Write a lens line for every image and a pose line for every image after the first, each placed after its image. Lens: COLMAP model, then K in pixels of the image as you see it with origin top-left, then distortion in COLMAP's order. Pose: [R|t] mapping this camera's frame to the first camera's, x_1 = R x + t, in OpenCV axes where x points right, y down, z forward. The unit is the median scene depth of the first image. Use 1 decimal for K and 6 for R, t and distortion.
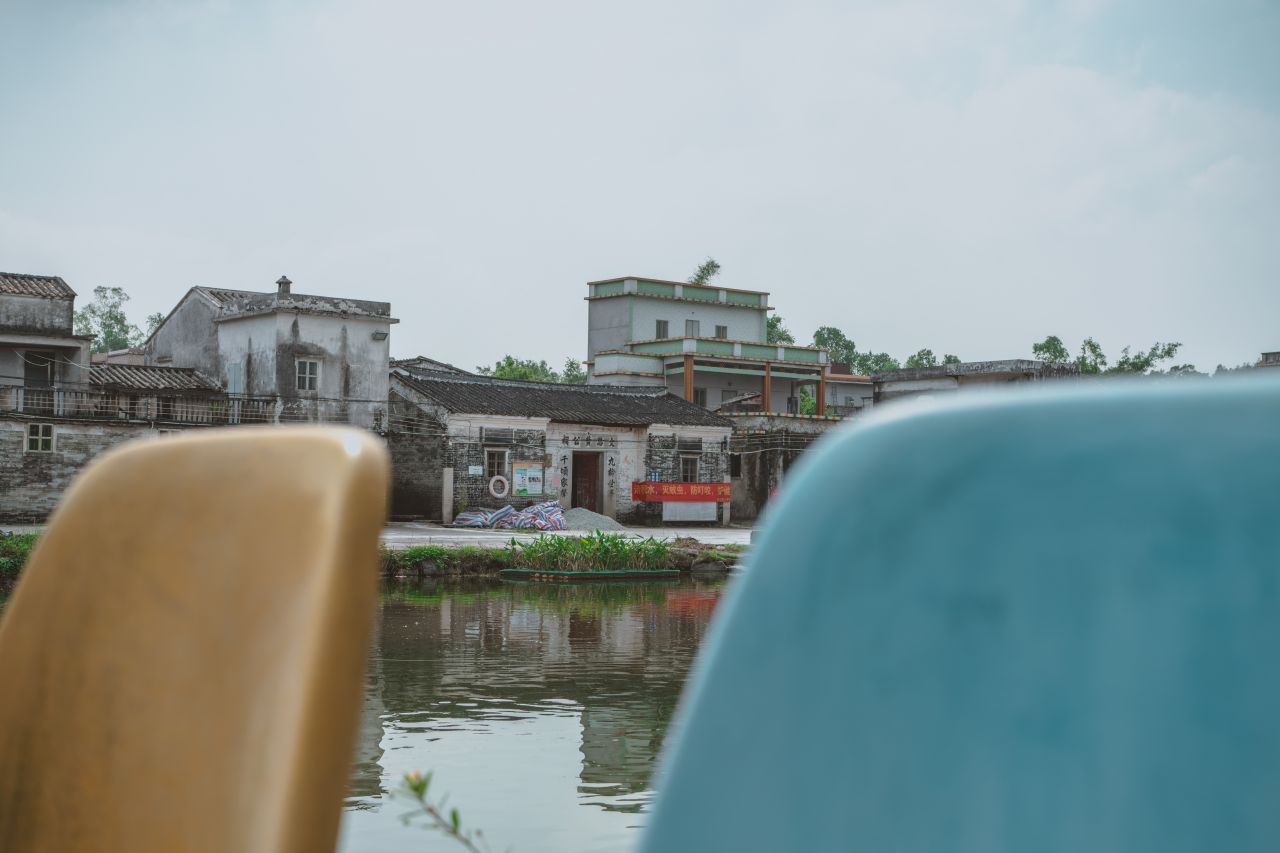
lens RADIAL K [[1236.5, 0, 640.0], [0, 1236.5, 426.5], [0, 0, 1]] dist [-0.013618, -0.007061]
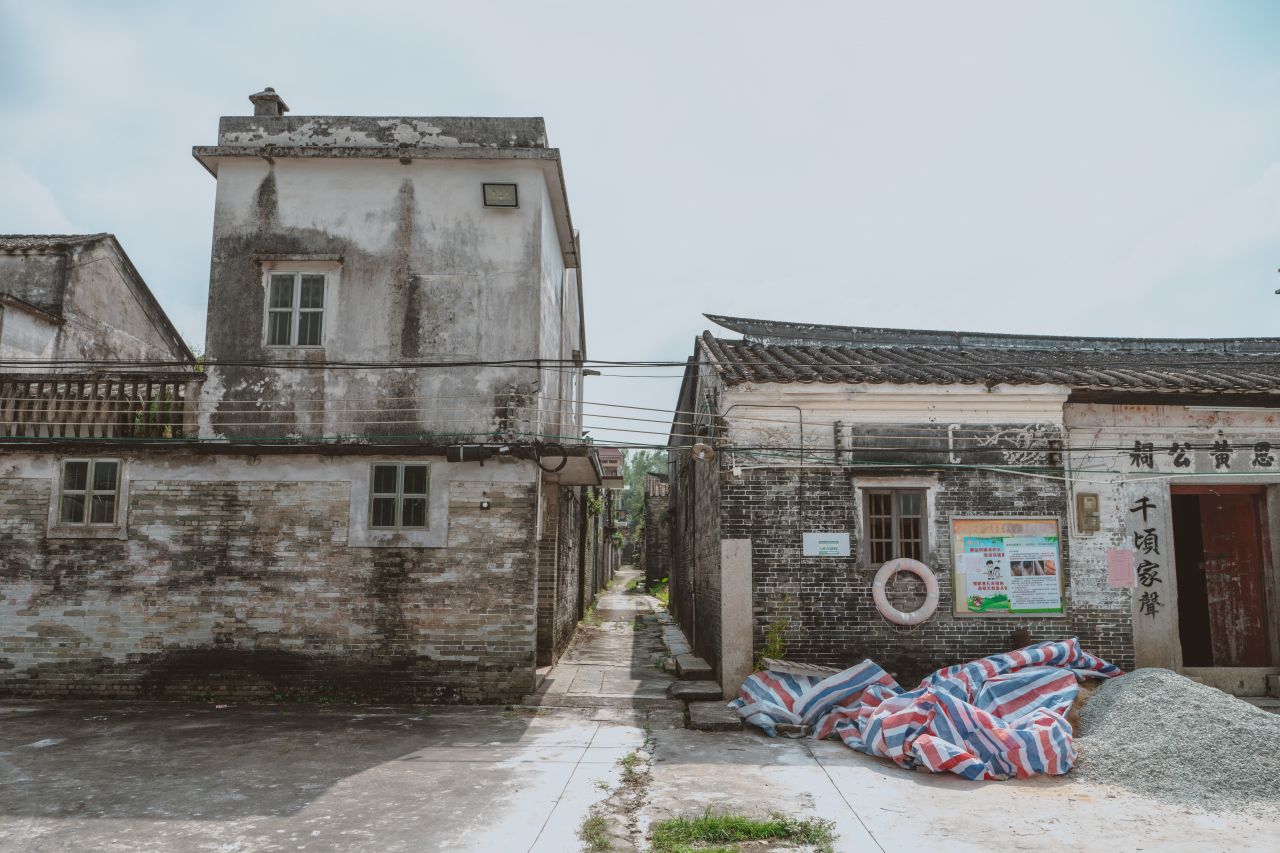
lens RADIAL K [[957.2, 0, 640.0], [0, 957.2, 426.5], [0, 0, 1]] dist [-0.012949, -0.002509]
pose [[0.777243, -0.106707, -0.620086, -0.001830], [0.041938, 0.992109, -0.118159, 0.032346], [0.627801, 0.065833, 0.775585, 0.759073]]
